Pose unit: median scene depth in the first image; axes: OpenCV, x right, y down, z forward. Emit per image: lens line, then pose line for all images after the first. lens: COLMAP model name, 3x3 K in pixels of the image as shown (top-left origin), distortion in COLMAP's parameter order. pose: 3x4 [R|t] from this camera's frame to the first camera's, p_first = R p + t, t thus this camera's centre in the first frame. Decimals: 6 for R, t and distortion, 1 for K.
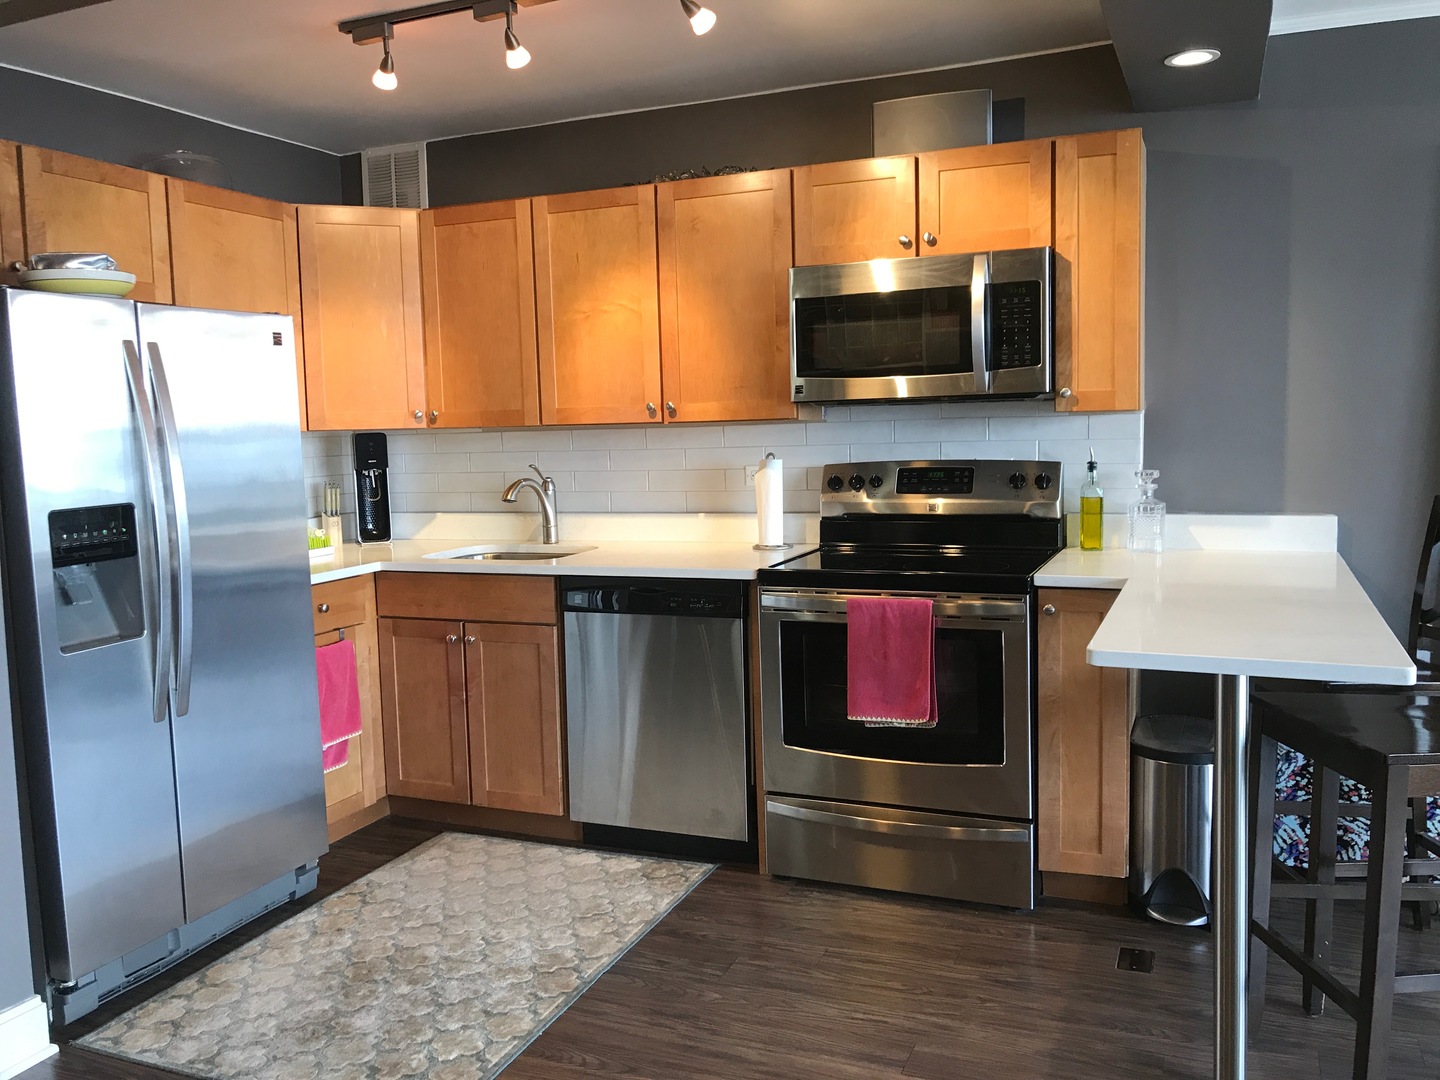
lens RADIAL K [[1190.1, 0, 717.8], [0, 1190.1, 512.7], [0, 0, 1]] dist [0.020305, -0.009583]
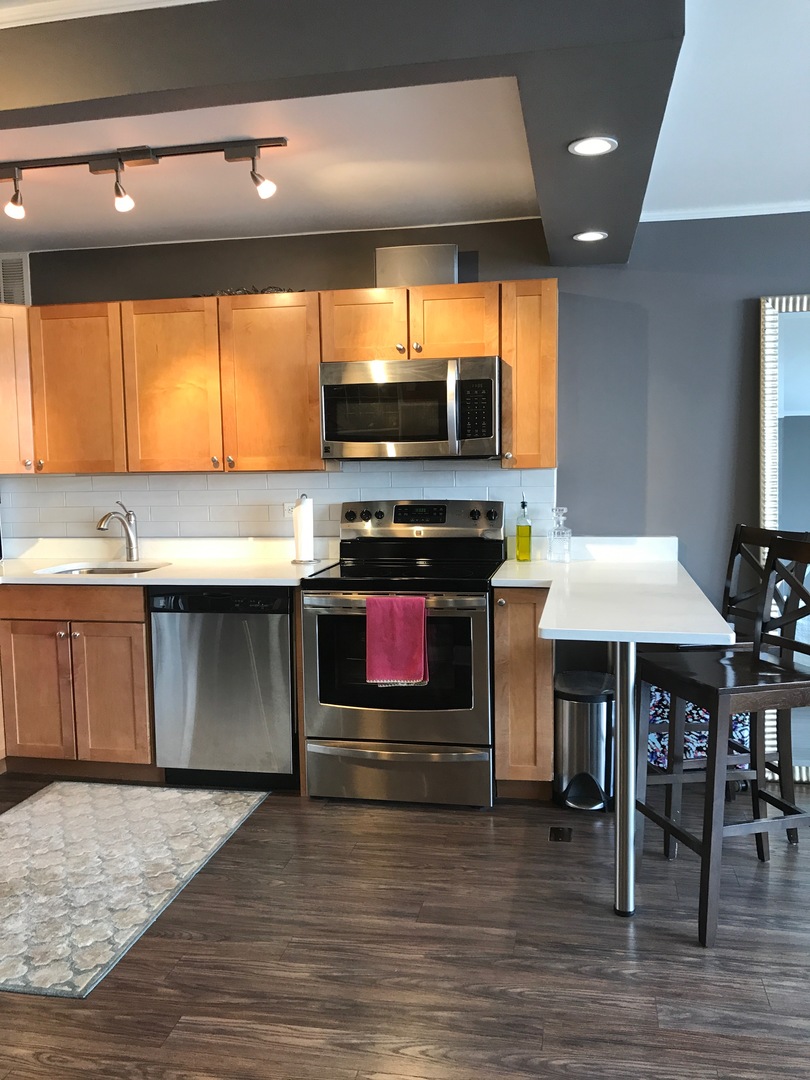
lens RADIAL K [[892.6, 0, 409.5], [0, 892.6, 528.2], [0, 0, 1]] dist [0.020305, -0.009583]
pose [[0.977778, -0.004075, 0.209602, -0.058206], [0.005094, 0.999978, -0.004322, -0.005742], [-0.209580, 0.005294, 0.977777, -0.052000]]
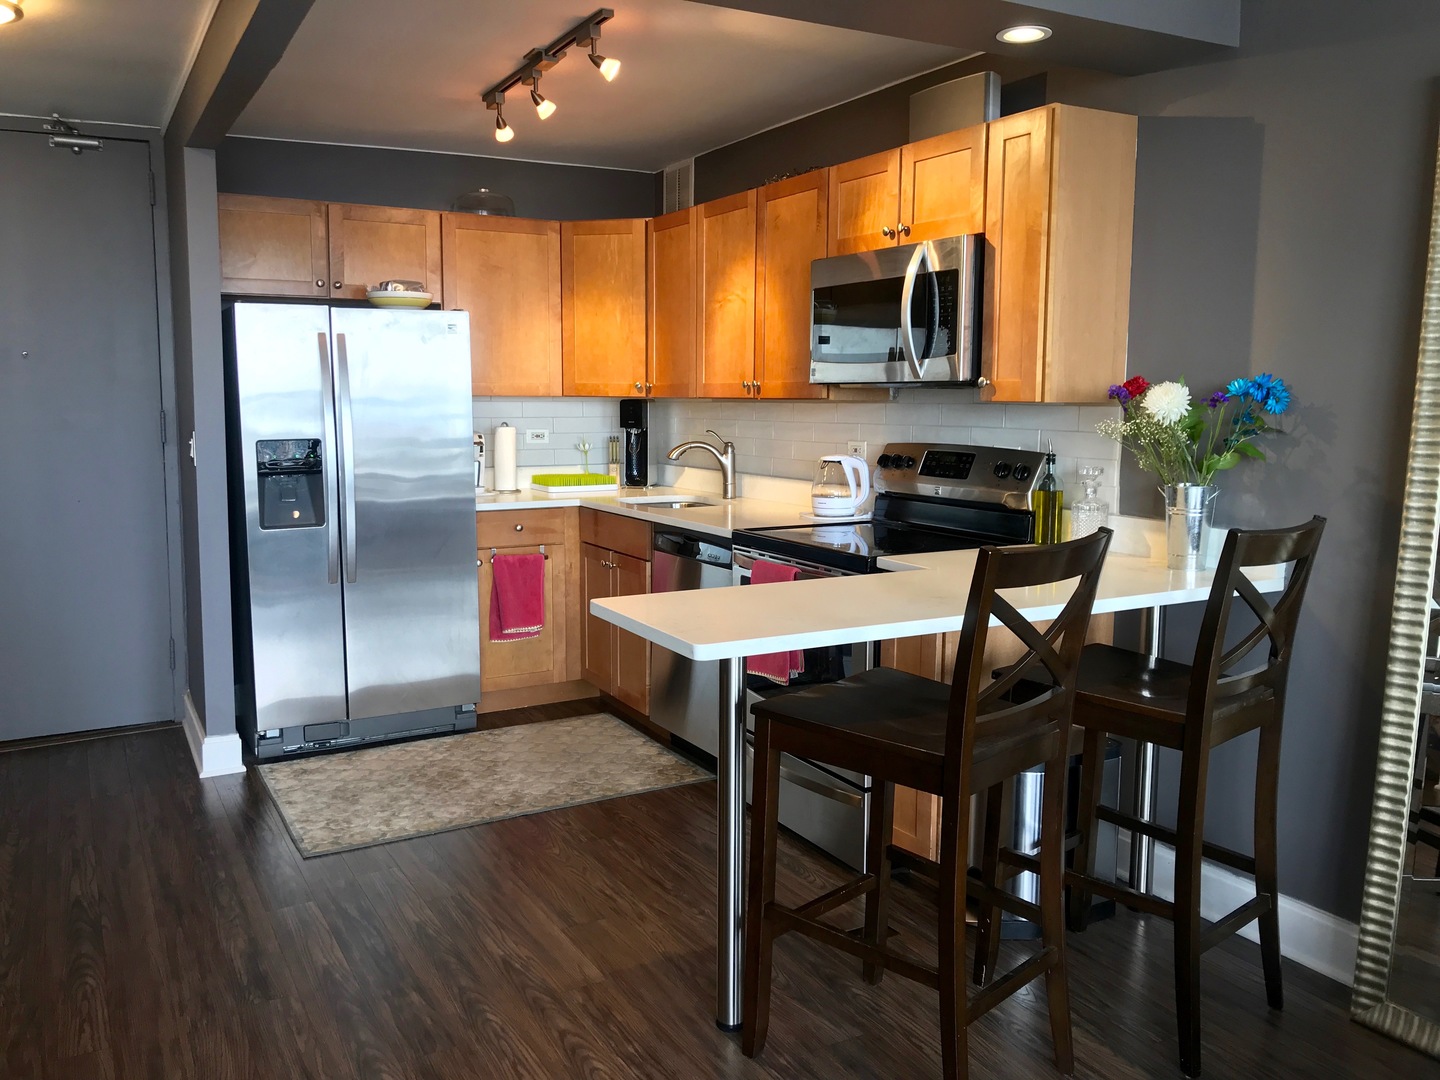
lens RADIAL K [[1180.7, 0, 720.0], [0, 1180.7, 540.0], [0, 0, 1]] dist [0.032356, -0.040000]
pose [[0.788181, 0.106599, -0.606142, 0.698038], [-0.073074, 0.994128, 0.079812, -0.031615], [0.611090, -0.018613, 0.791342, 0.083559]]
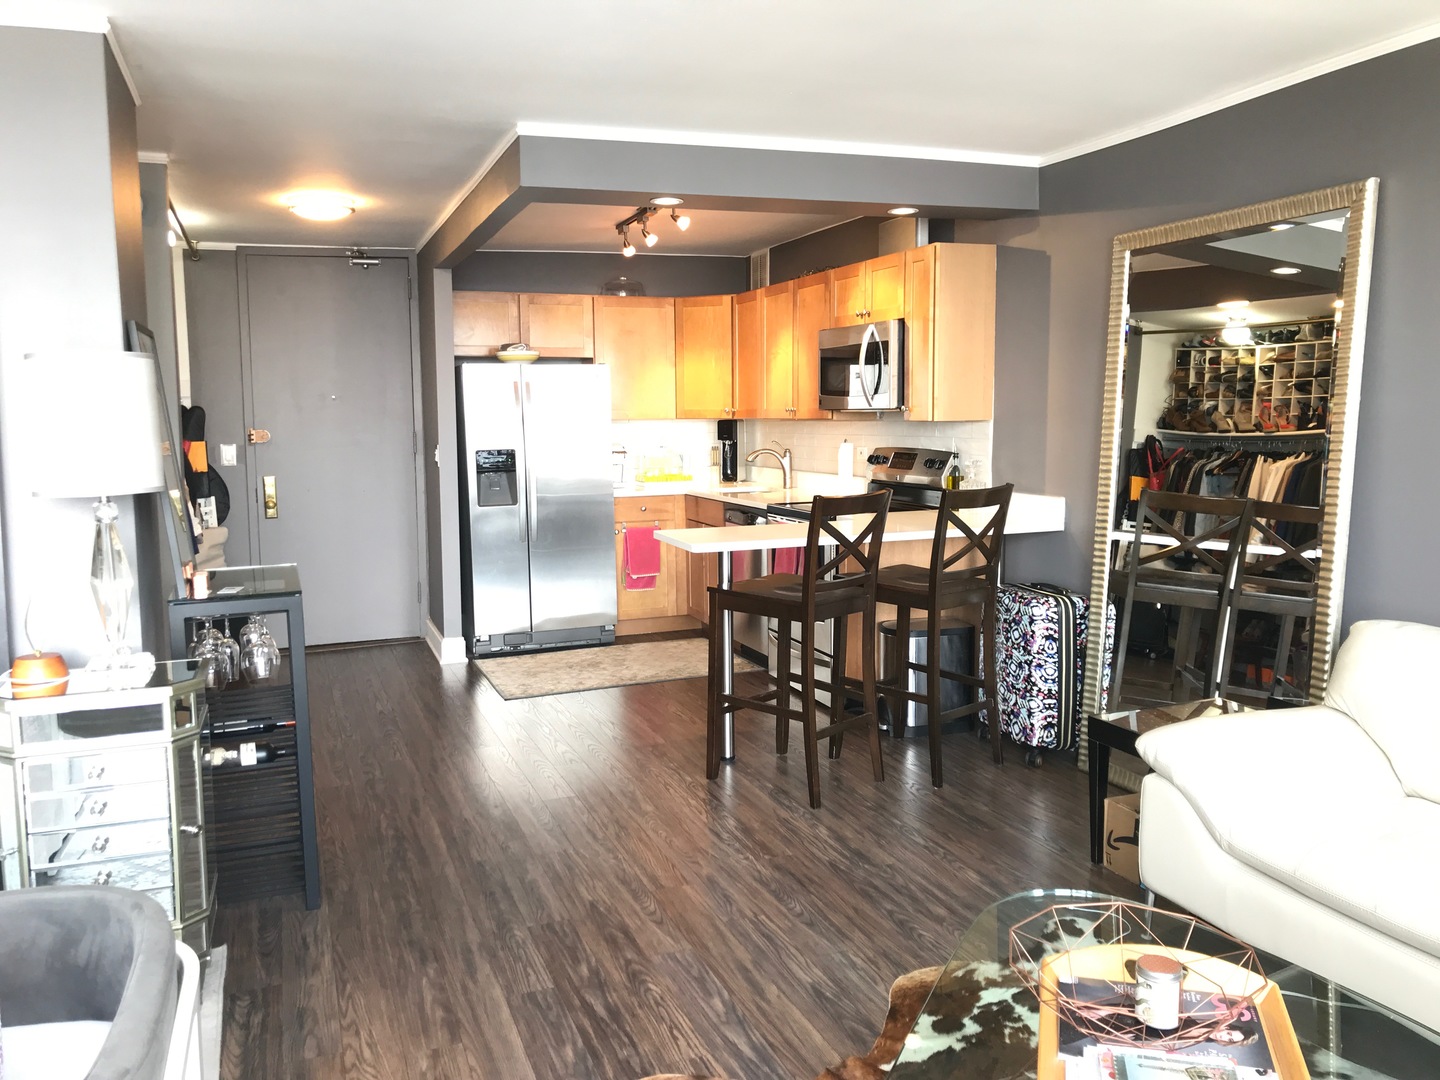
lens RADIAL K [[1180.7, 0, 720.0], [0, 1180.7, 540.0], [0, 0, 1]] dist [0.032356, -0.040000]
pose [[0.688303, 0.100055, -0.718490, 1.235578], [-0.062721, 0.994942, 0.078467, -0.032204], [0.722706, -0.008944, 0.691097, -0.279666]]
